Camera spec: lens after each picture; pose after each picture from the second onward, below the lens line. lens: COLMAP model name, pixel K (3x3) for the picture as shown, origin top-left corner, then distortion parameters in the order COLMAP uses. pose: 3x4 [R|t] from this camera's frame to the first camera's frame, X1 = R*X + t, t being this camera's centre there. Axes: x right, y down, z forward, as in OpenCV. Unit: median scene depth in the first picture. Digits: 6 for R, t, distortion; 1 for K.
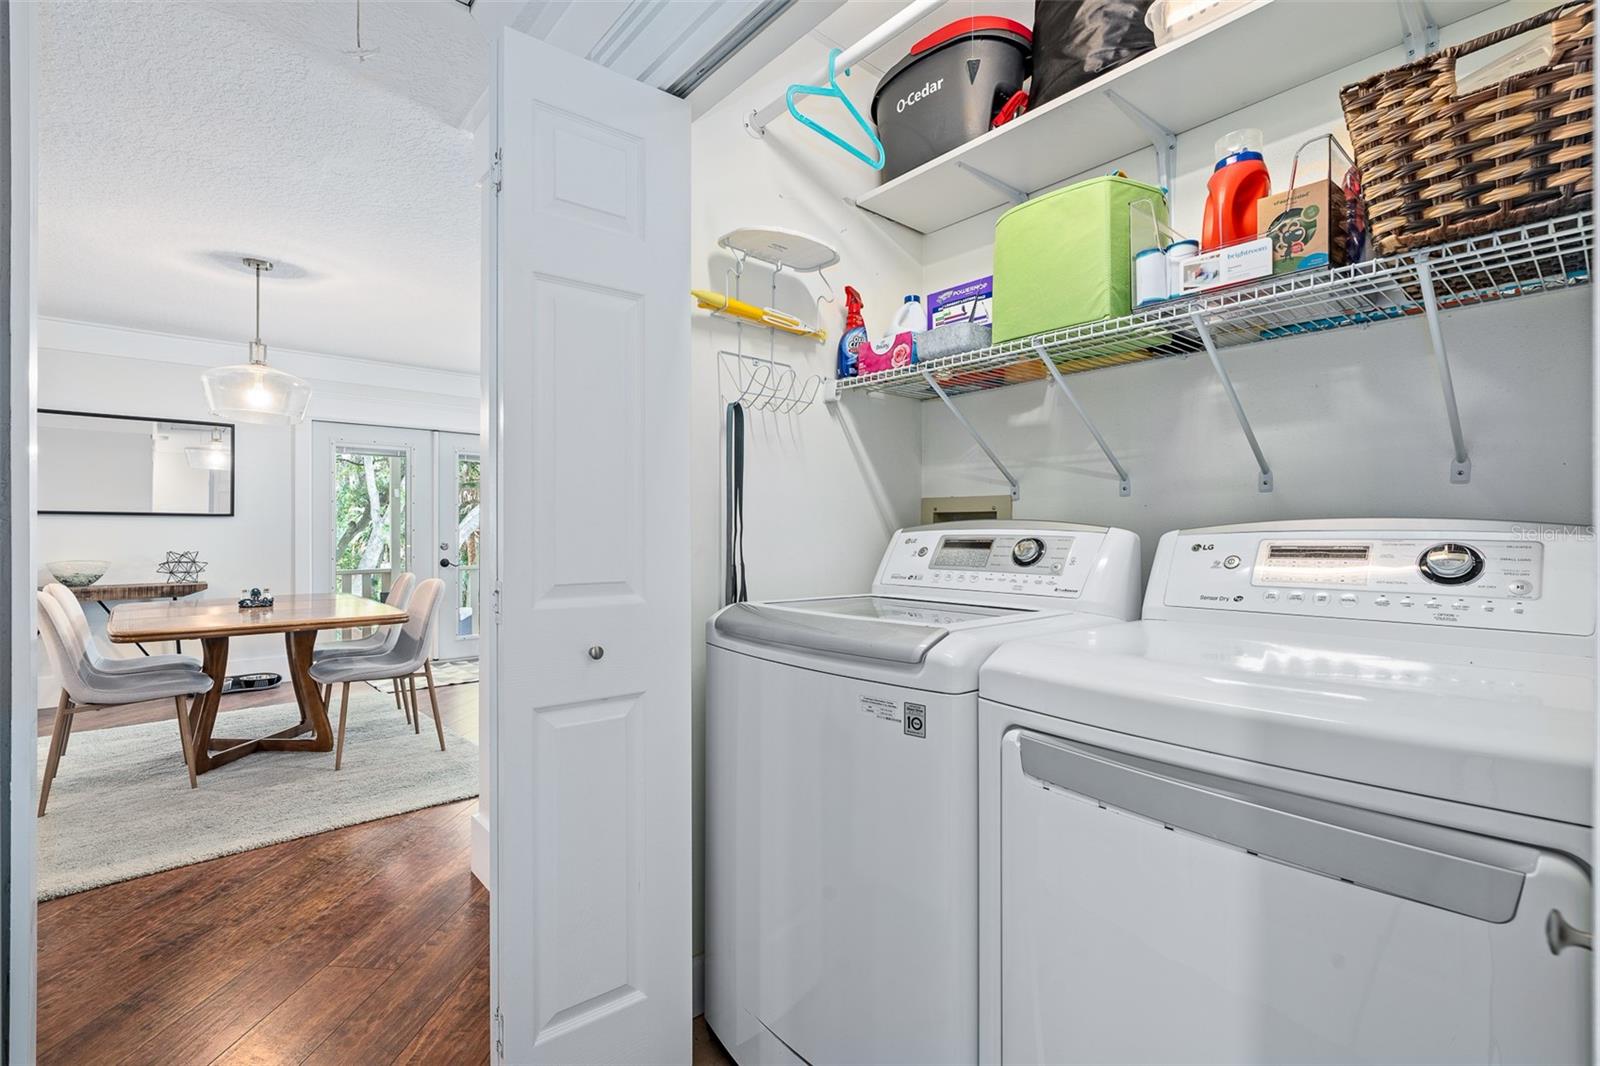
lens RADIAL K [[721.6, 0, 799.8], [0, 721.6, 524.5], [0, 0, 1]] dist [-0.007488, 0.000542]
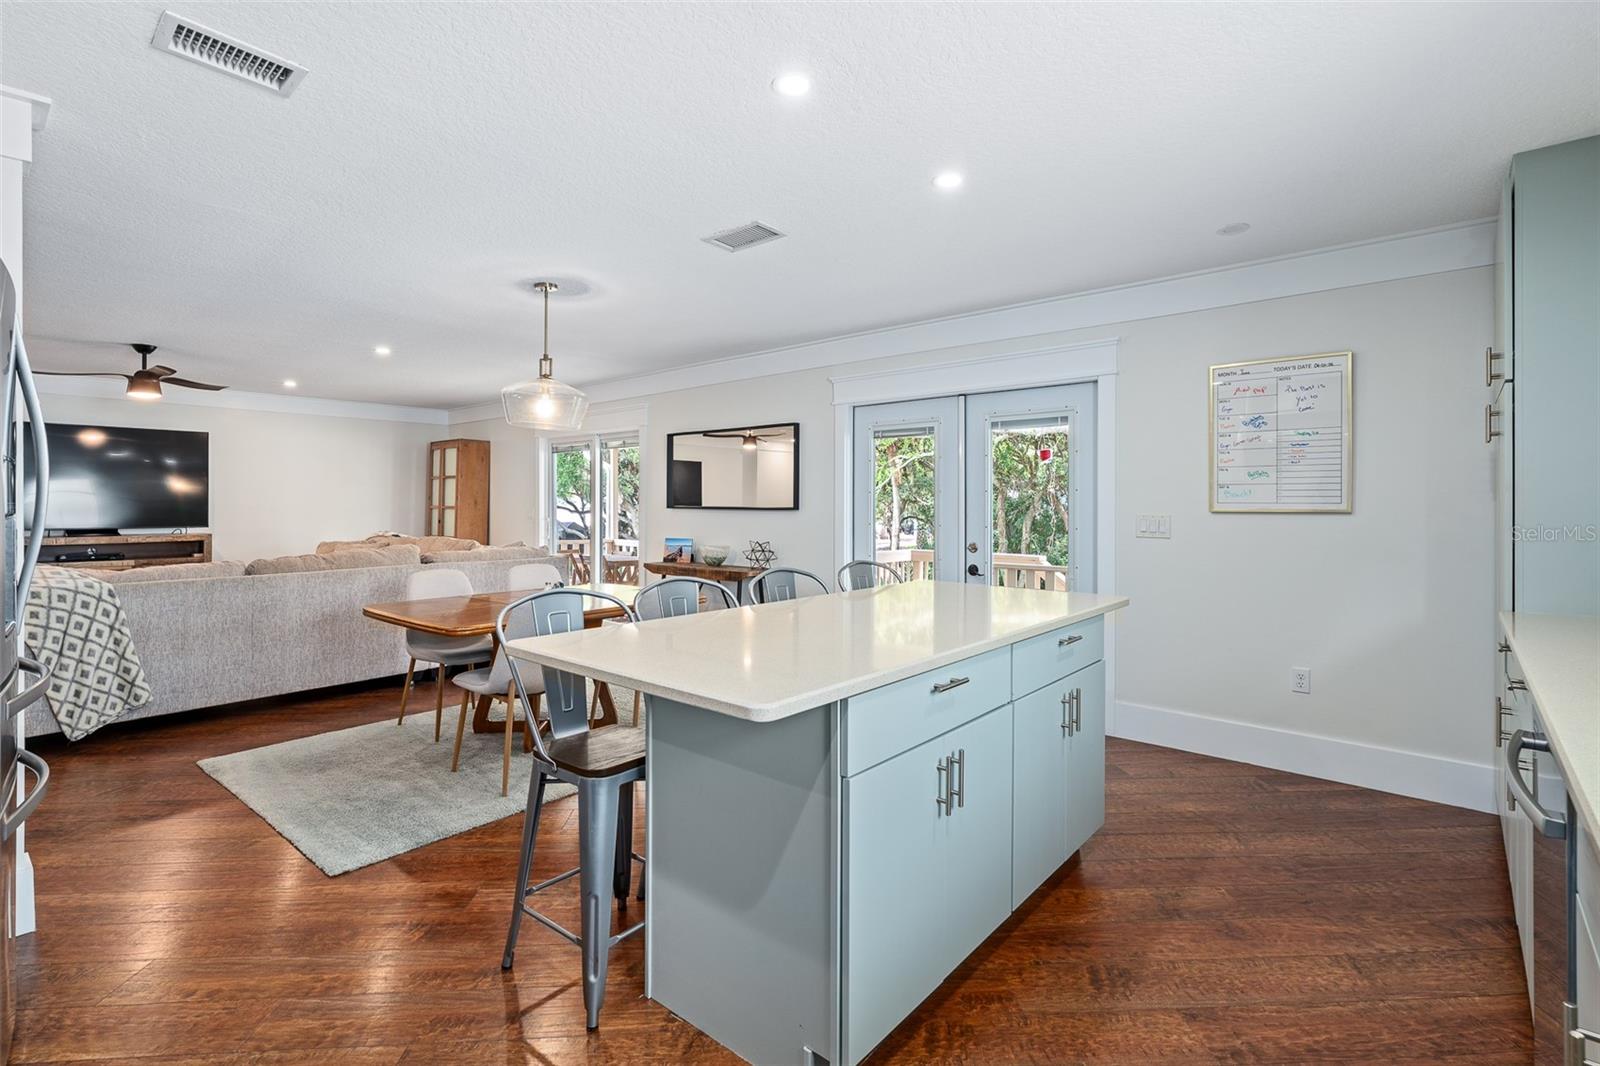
lens RADIAL K [[726.2, 0, 800.1], [0, 726.2, 492.3], [0, 0, 1]] dist [-0.002133, 0.000018]
pose [[0.132694, -0.020268, -0.990950, 0.398263], [0.004781, 0.999792, -0.019808, -0.023097], [0.991146, -0.002110, 0.132763, 1.230104]]
